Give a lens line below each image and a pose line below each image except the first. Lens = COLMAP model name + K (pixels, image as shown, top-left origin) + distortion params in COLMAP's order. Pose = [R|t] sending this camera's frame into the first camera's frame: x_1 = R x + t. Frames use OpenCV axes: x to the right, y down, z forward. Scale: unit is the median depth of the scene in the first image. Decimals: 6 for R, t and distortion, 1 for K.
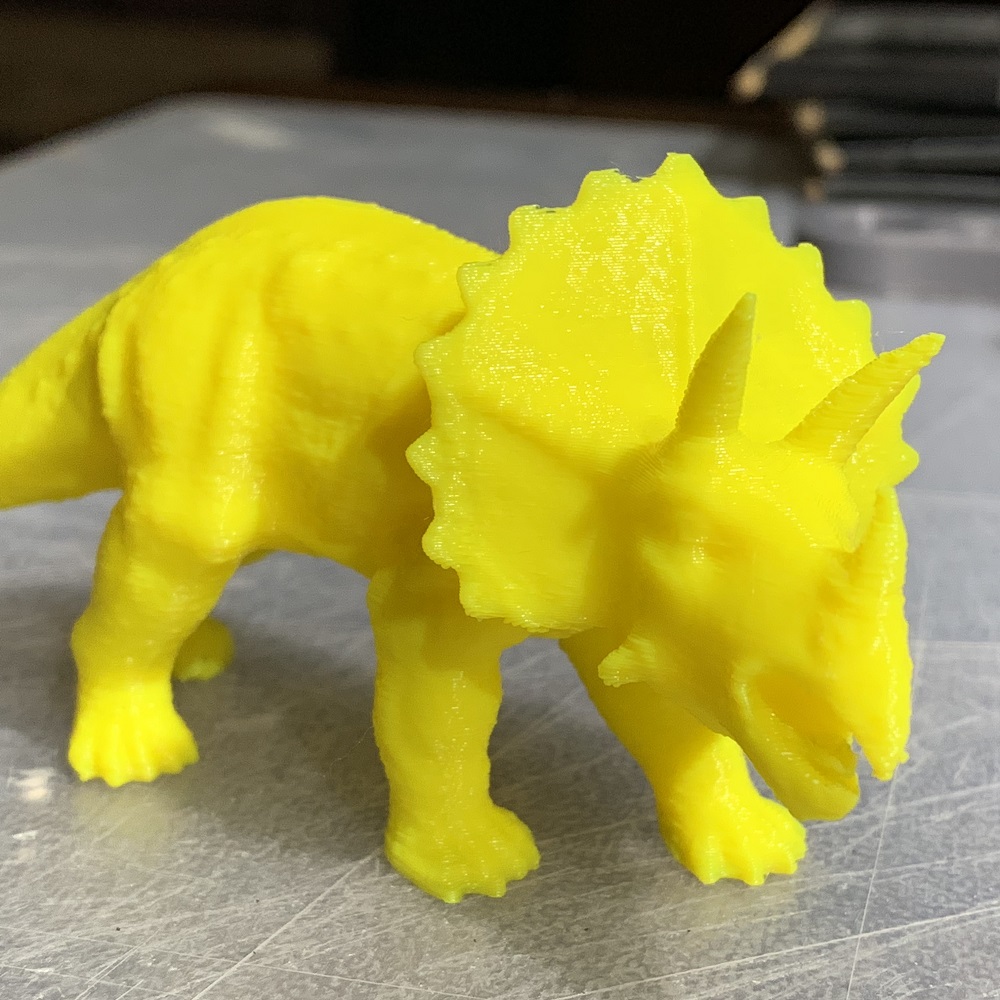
lens RADIAL K [[2098.0, 0, 500.0], [0, 2098.0, 500.0], [0, 0, 1]] dist [0.274208, -0.740581]
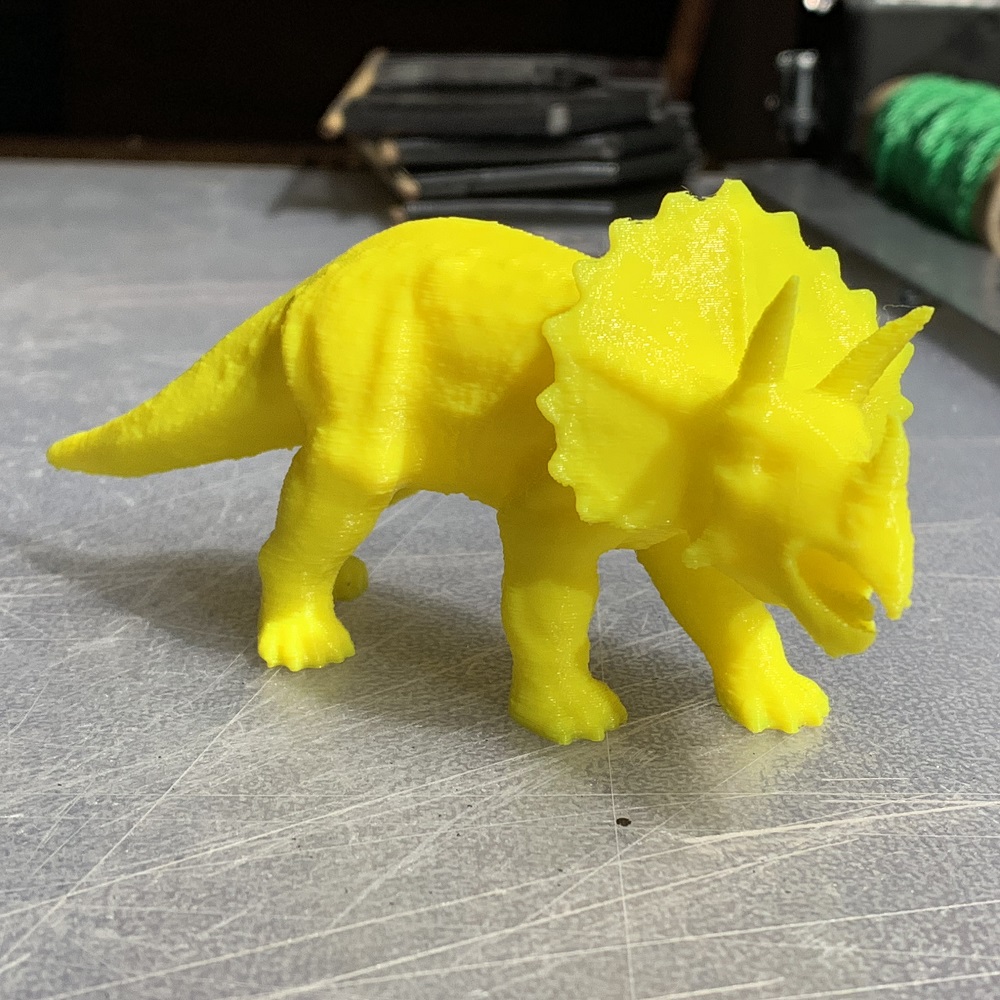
lens RADIAL K [[2098.0, 0, 500.0], [0, 2098.0, 500.0], [0, 0, 1]] dist [0.274208, -0.740581]
pose [[0.999901, -0.006708, 0.012351, -0.080795], [0.006999, 0.999696, -0.023658, 0.069808], [-0.012189, 0.023742, 0.999644, -0.333589]]
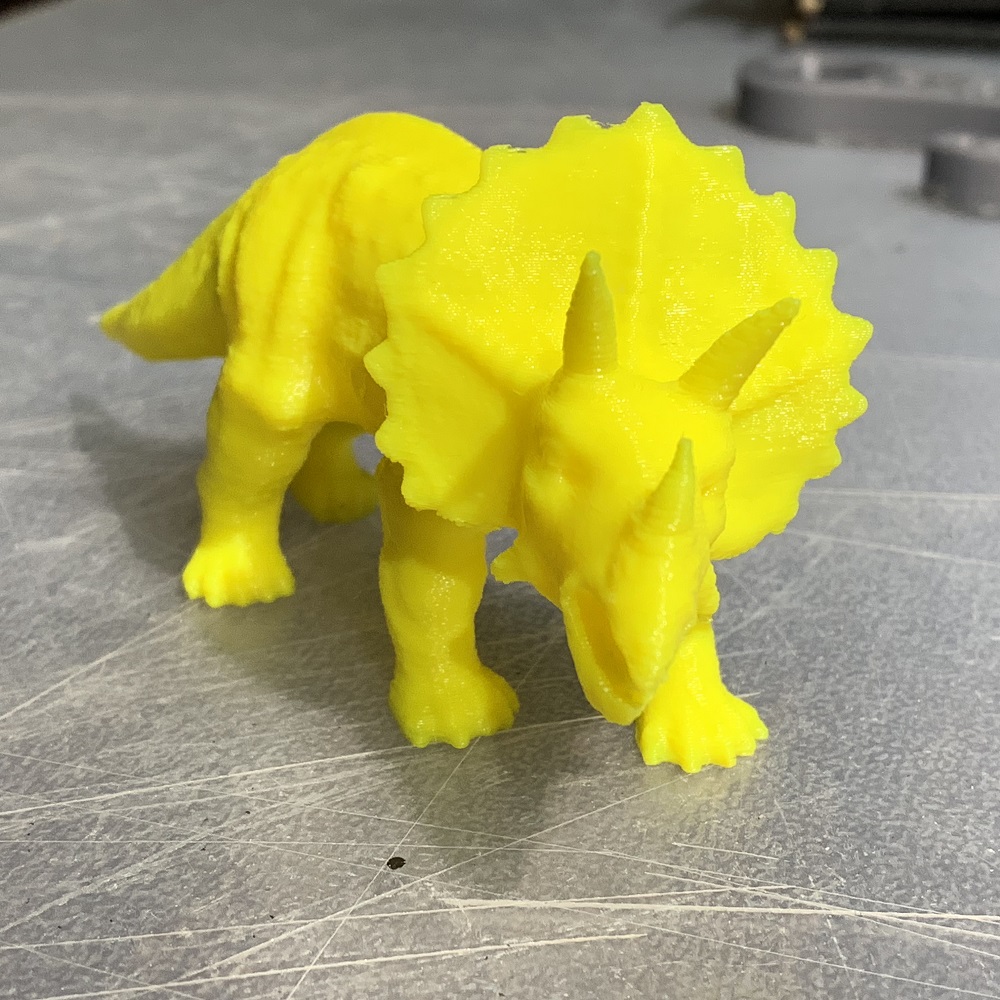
lens RADIAL K [[2098.0, 0, 500.0], [0, 2098.0, 500.0], [0, 0, 1]] dist [0.274208, -0.740581]
pose [[0.945436, 0.115544, -0.304630, 0.363753], [-0.088096, 0.990834, 0.102404, -0.066452], [0.313670, -0.069980, 0.946950, -0.066168]]
